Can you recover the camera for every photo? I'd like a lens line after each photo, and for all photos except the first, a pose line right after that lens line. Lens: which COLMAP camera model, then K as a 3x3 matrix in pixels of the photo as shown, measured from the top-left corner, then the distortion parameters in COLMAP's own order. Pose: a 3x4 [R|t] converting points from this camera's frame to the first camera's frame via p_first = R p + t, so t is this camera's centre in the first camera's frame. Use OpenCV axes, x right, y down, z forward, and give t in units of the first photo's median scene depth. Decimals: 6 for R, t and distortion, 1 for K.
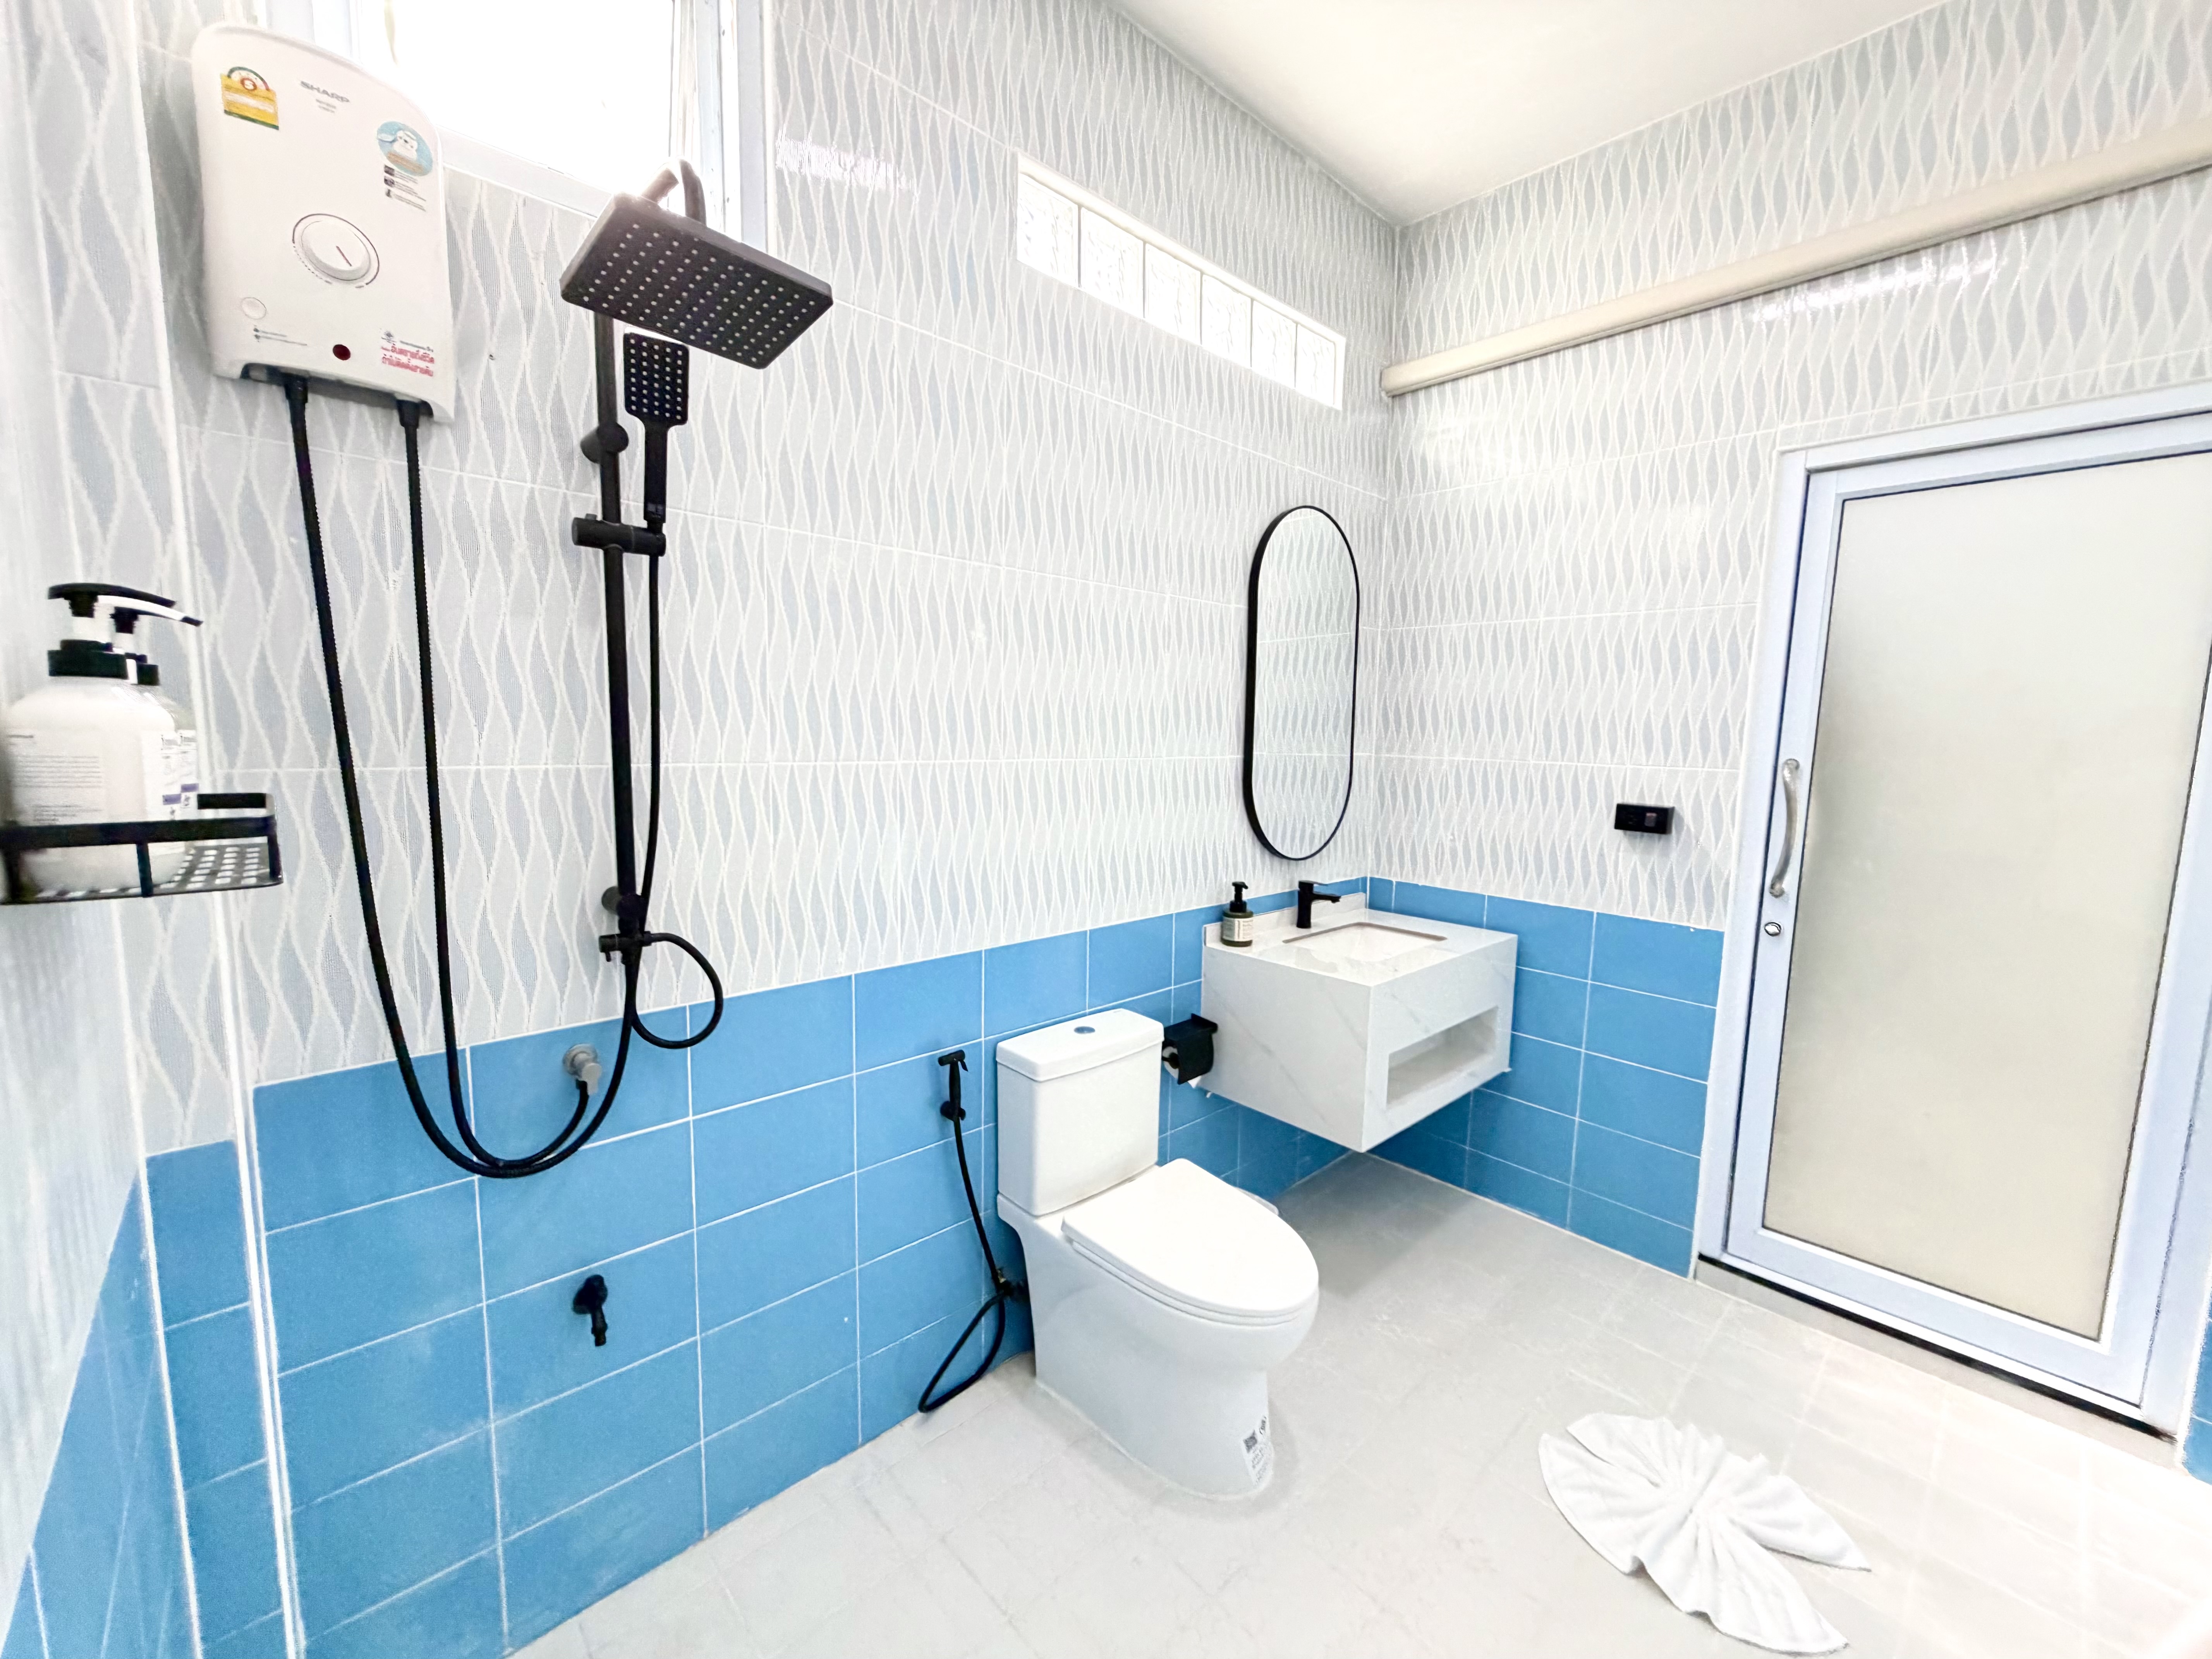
lens RADIAL K [[874.8, 0, 1100.8], [0, 874.8, 829.3], [0, 0, 1]] dist [-0.000495, -0.000497]
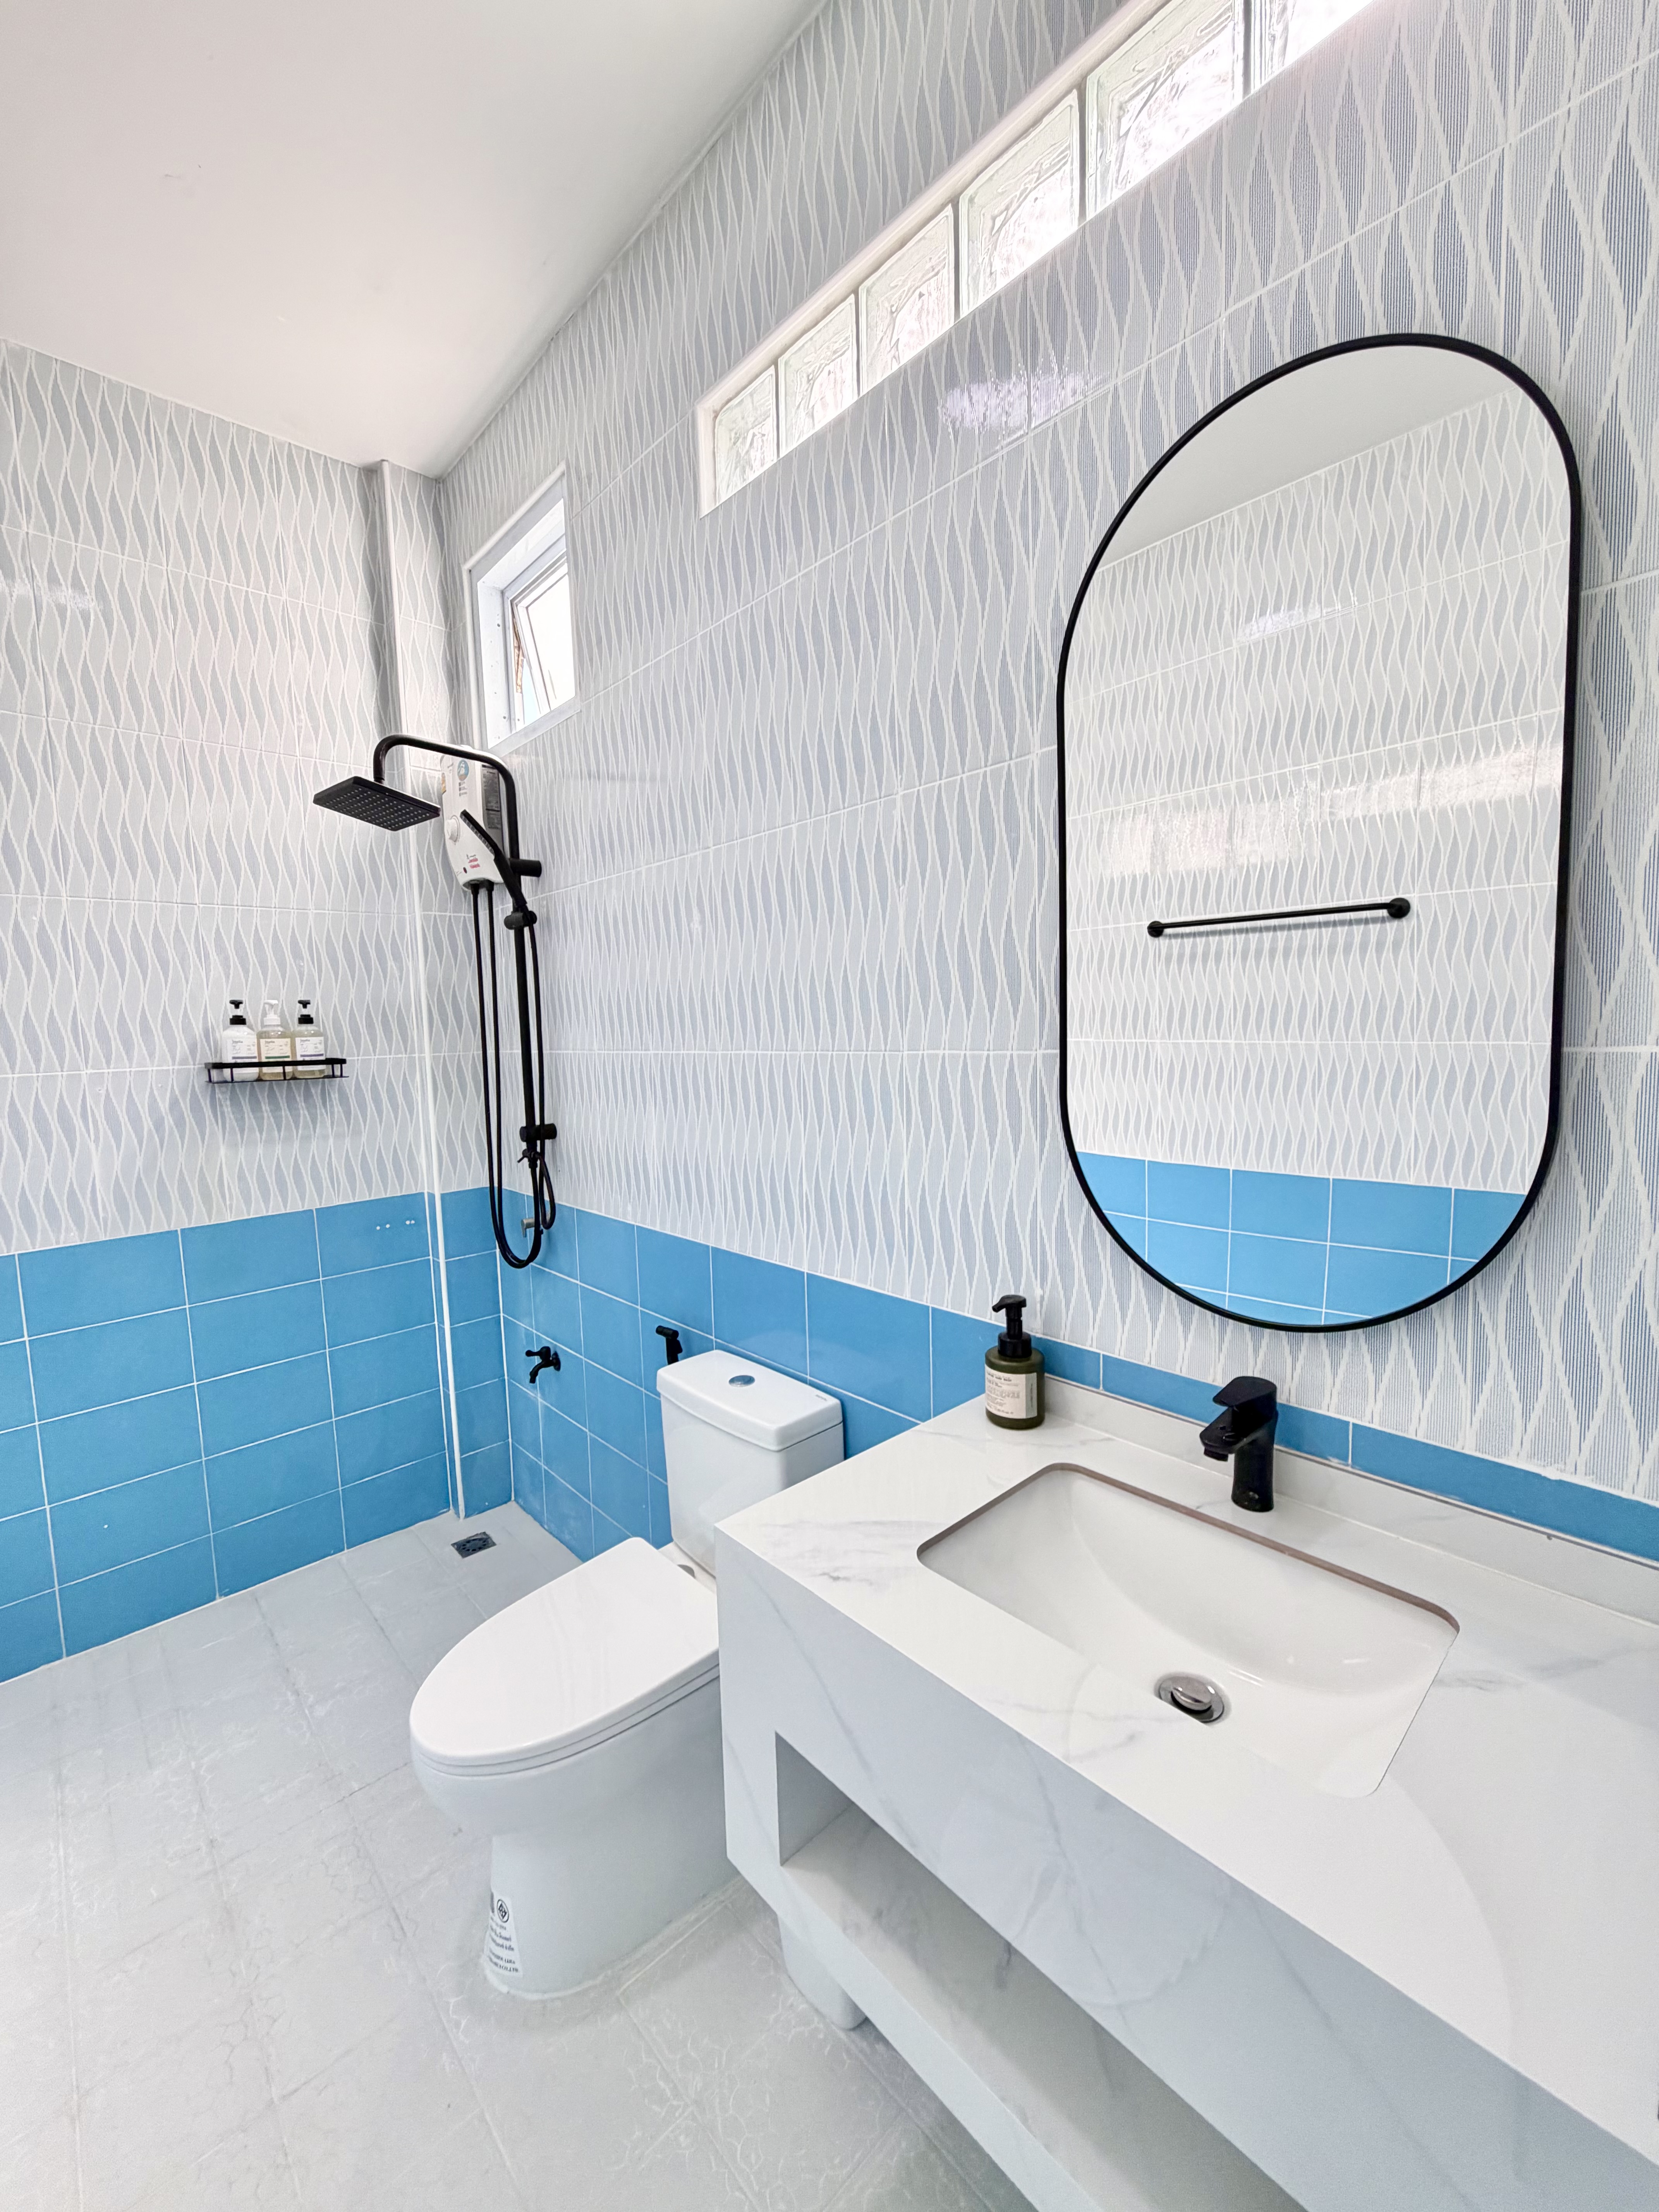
lens RADIAL K [[874.8, 0, 828.1], [0, 874.8, 1091.8], [0, 0, 1]] dist [-0.000495, -0.000497]
pose [[0.008533, 0.062665, -0.997998, 0.777274], [-0.075020, 0.995262, 0.061851, -0.097137], [0.997146, 0.074342, 0.013194, 1.036963]]
